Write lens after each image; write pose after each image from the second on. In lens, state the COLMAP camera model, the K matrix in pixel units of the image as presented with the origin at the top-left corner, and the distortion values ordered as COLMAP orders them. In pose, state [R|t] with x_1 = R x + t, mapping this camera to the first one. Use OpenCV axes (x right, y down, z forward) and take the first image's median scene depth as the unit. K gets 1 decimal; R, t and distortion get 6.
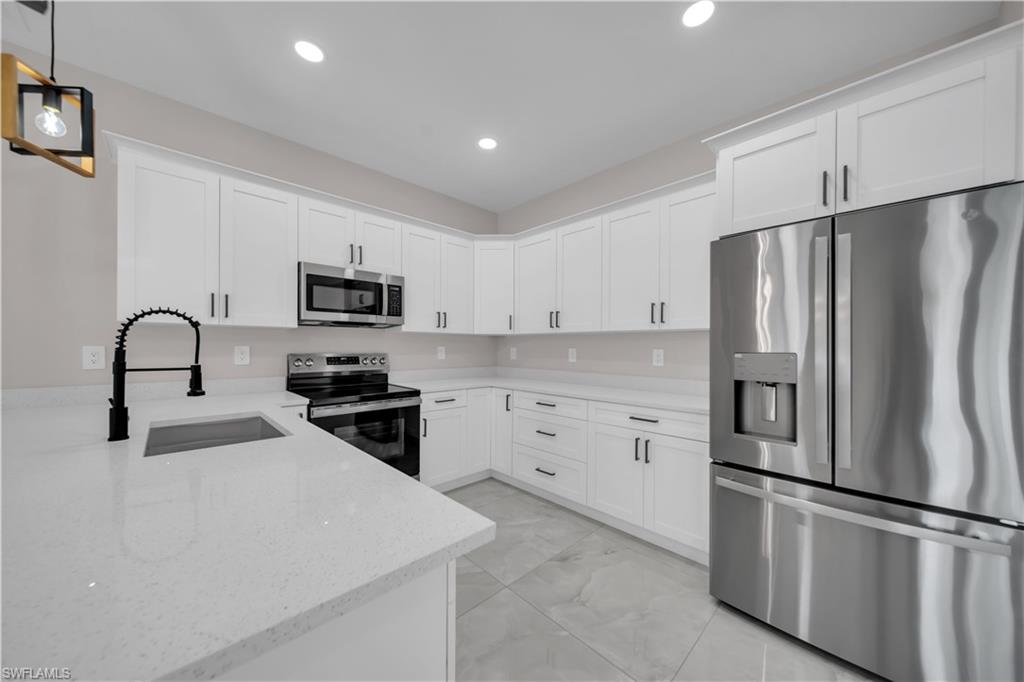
lens RADIAL K [[352.7, 0, 512.5], [0, 352.7, 347.2], [0, 0, 1]] dist [0.002806, -0.002116]
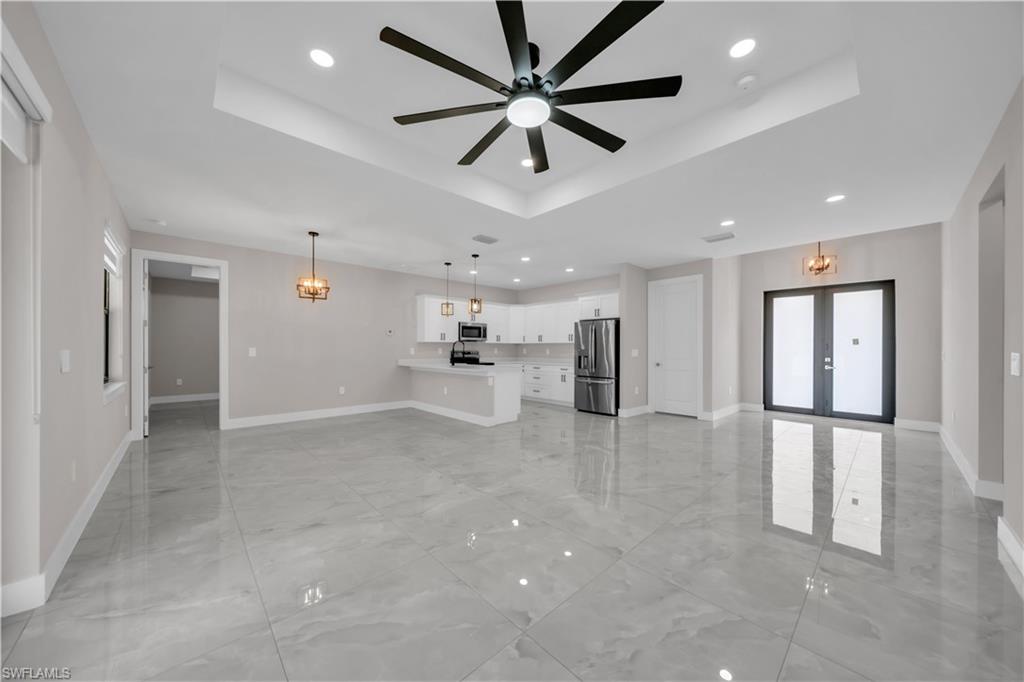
lens RADIAL K [[352.7, 0, 512.5], [0, 352.7, 347.2], [0, 0, 1]] dist [0.002806, -0.002116]
pose [[0.999873, -0.001753, -0.015864, -0.059710], [0.001650, 0.999978, -0.006491, 0.009011], [0.015875, 0.006464, 0.999853, -1.985281]]
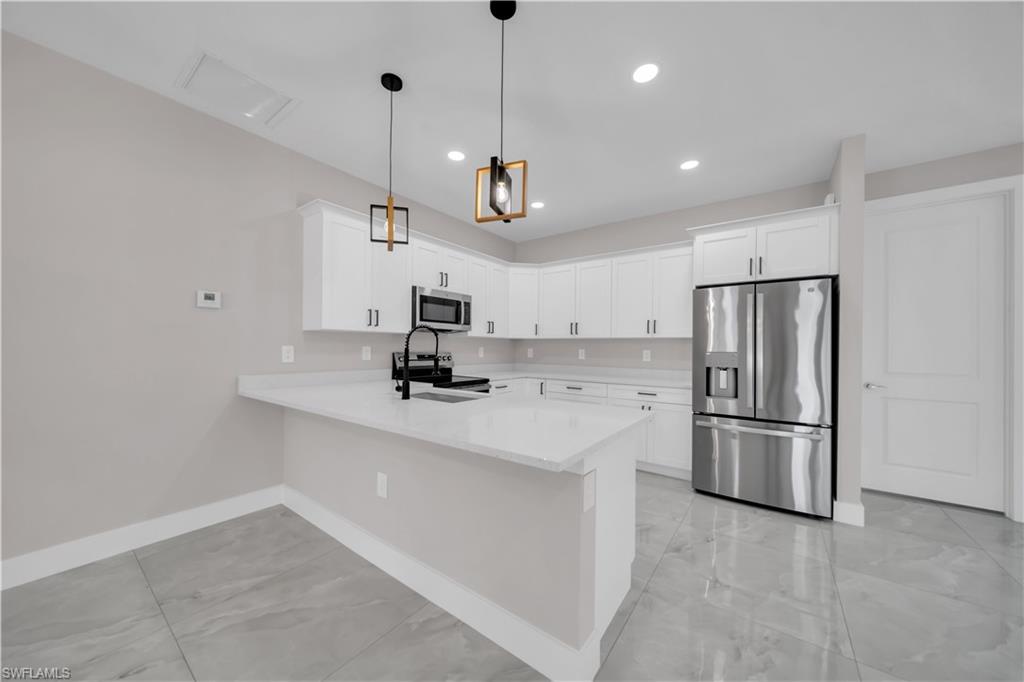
lens RADIAL K [[352.7, 0, 512.5], [0, 352.7, 347.2], [0, 0, 1]] dist [0.002806, -0.002116]
pose [[0.986161, 0.005291, 0.165708, -0.403256], [-0.005031, 0.999985, -0.001986, -0.000194], [-0.165716, 0.001124, 0.986173, -0.385888]]
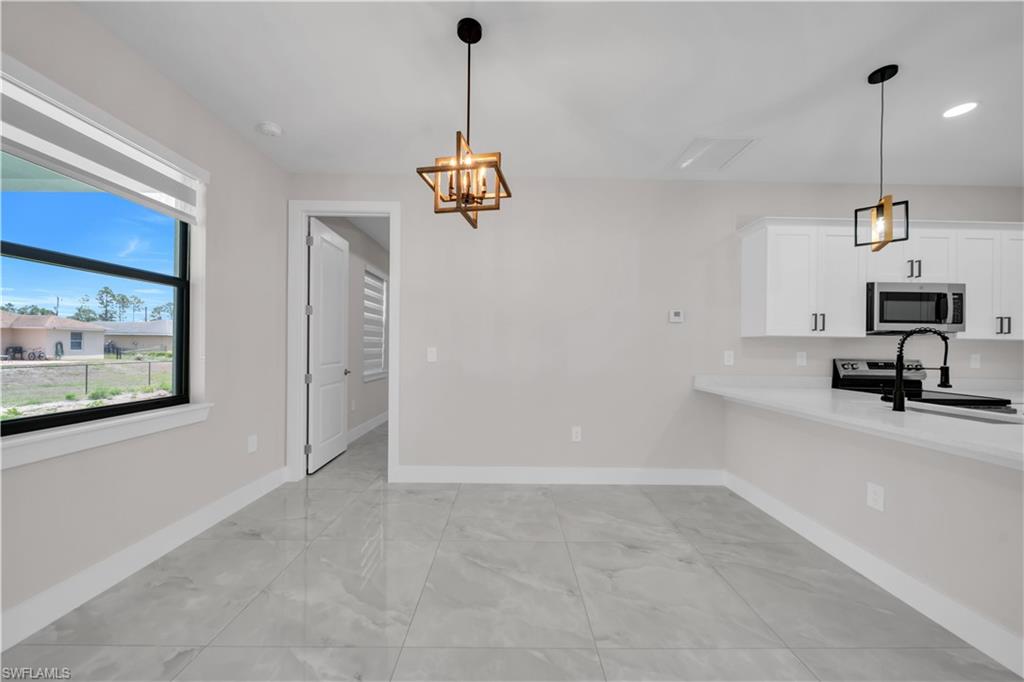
lens RADIAL K [[352.7, 0, 512.5], [0, 352.7, 347.2], [0, 0, 1]] dist [0.002806, -0.002116]
pose [[0.725335, 0.005751, -0.688372, -0.589117], [-0.012579, 0.999909, -0.004901, -0.000269], [0.688281, 0.012213, 0.725341, -0.631436]]
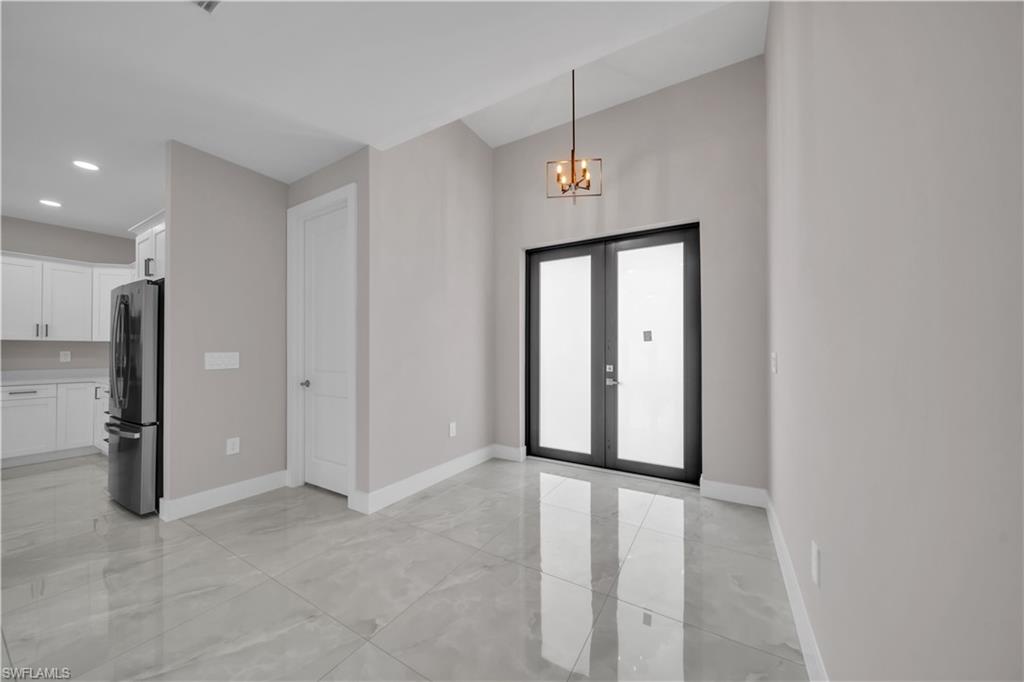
lens RADIAL K [[352.7, 0, 512.5], [0, 352.7, 347.2], [0, 0, 1]] dist [0.002806, -0.002116]
pose [[0.965665, -0.004977, 0.259742, 1.308663], [0.007883, 0.999917, -0.010151, 0.011220], [-0.259670, 0.011850, 0.965625, -0.786620]]
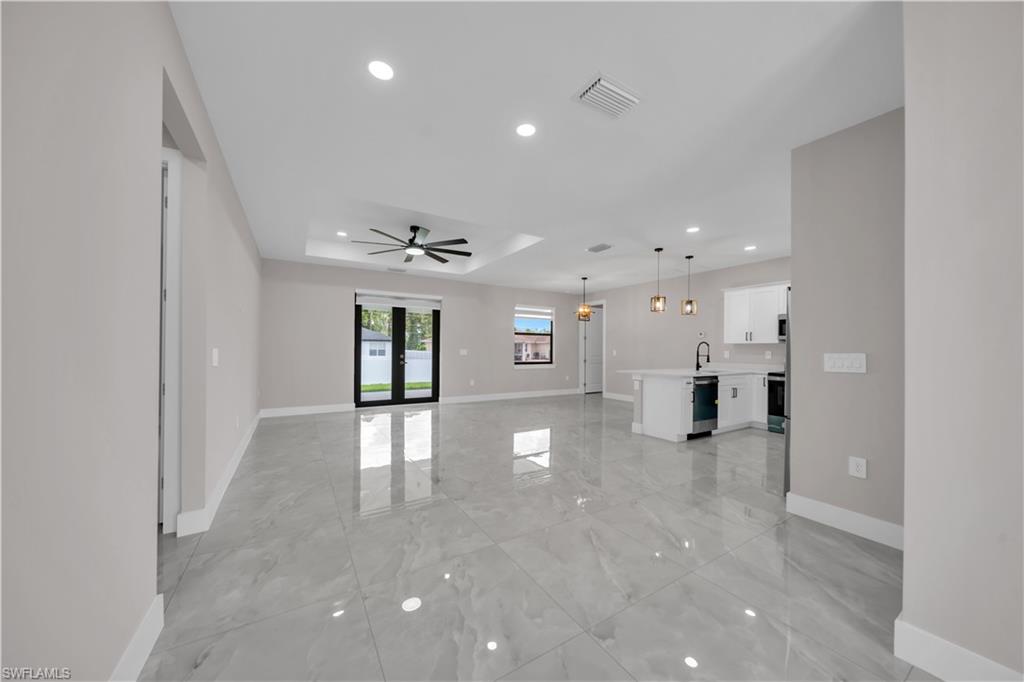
lens RADIAL K [[355.9, 0, 512.0], [0, 355.9, 351.8], [0, 0, 1]] dist [0.000213, -0.002314]
pose [[-0.217459, 0.000493, -0.976069, 1.828884], [-0.012174, 0.999921, 0.003217, 0.013275], [0.975994, 0.012582, -0.217435, -0.169255]]
